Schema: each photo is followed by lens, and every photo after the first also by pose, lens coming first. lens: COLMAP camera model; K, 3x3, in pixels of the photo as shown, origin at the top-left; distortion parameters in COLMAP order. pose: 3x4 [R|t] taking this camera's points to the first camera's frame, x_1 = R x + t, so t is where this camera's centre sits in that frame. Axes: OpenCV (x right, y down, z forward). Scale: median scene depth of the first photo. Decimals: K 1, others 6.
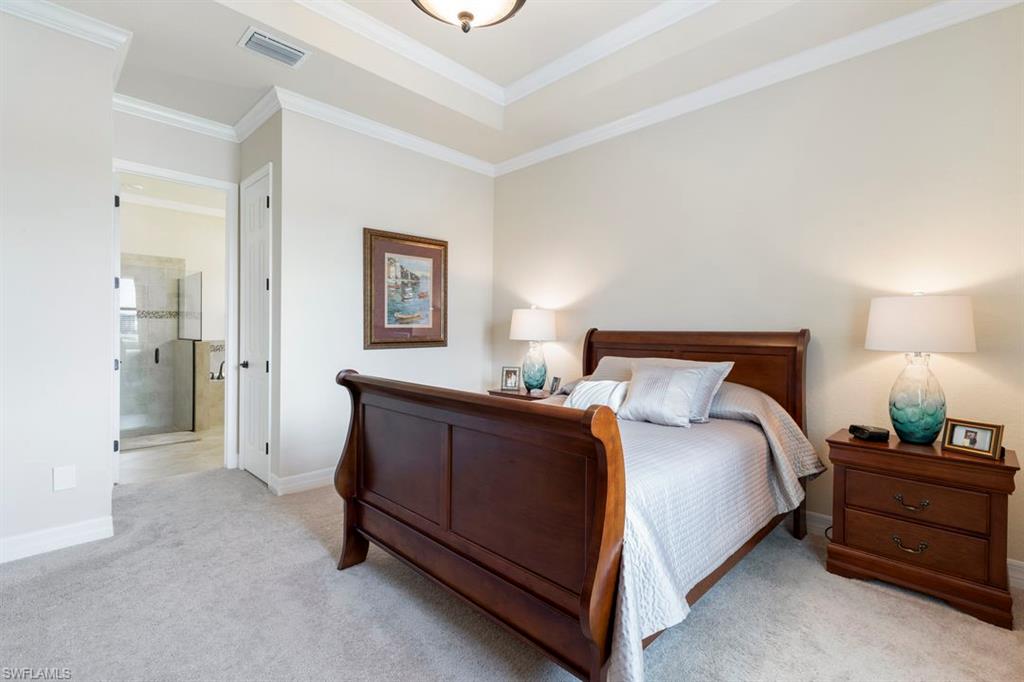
lens RADIAL K [[469.4, 0, 508.2], [0, 469.4, 339.7], [0, 0, 1]] dist [-0.002575, -0.000243]
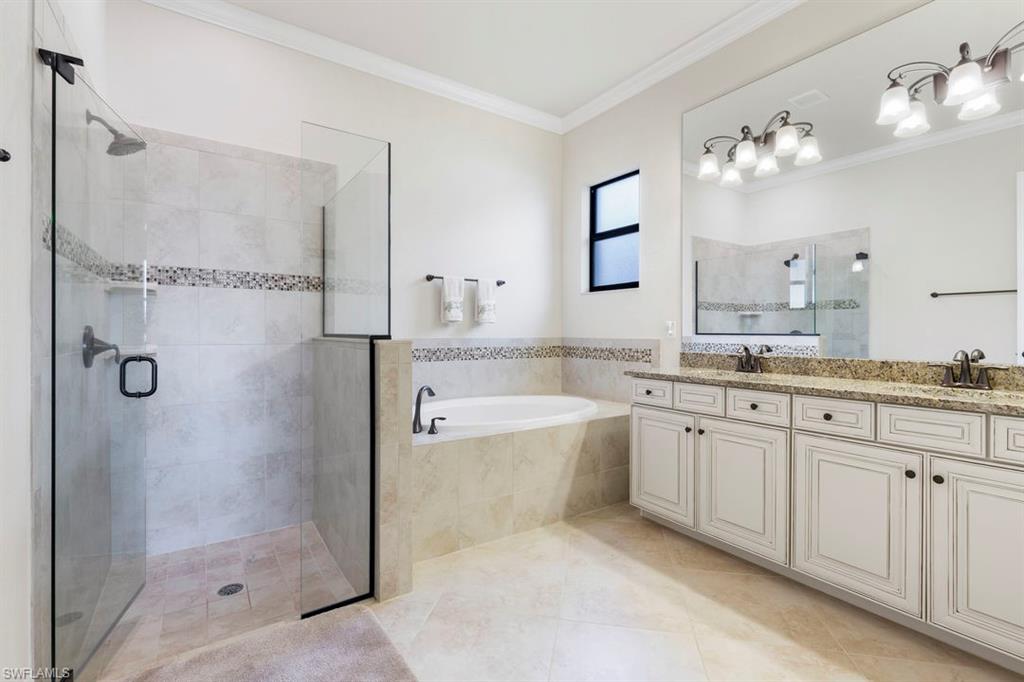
lens RADIAL K [[469.4, 0, 512.5], [0, 469.4, 334.9], [0, 0, 1]] dist [-0.002575, -0.000243]
pose [[0.979783, -0.009702, -0.199828, -0.432990], [0.007993, 0.999924, -0.009357, 0.003467], [0.199903, 0.007571, 0.979786, 0.589566]]
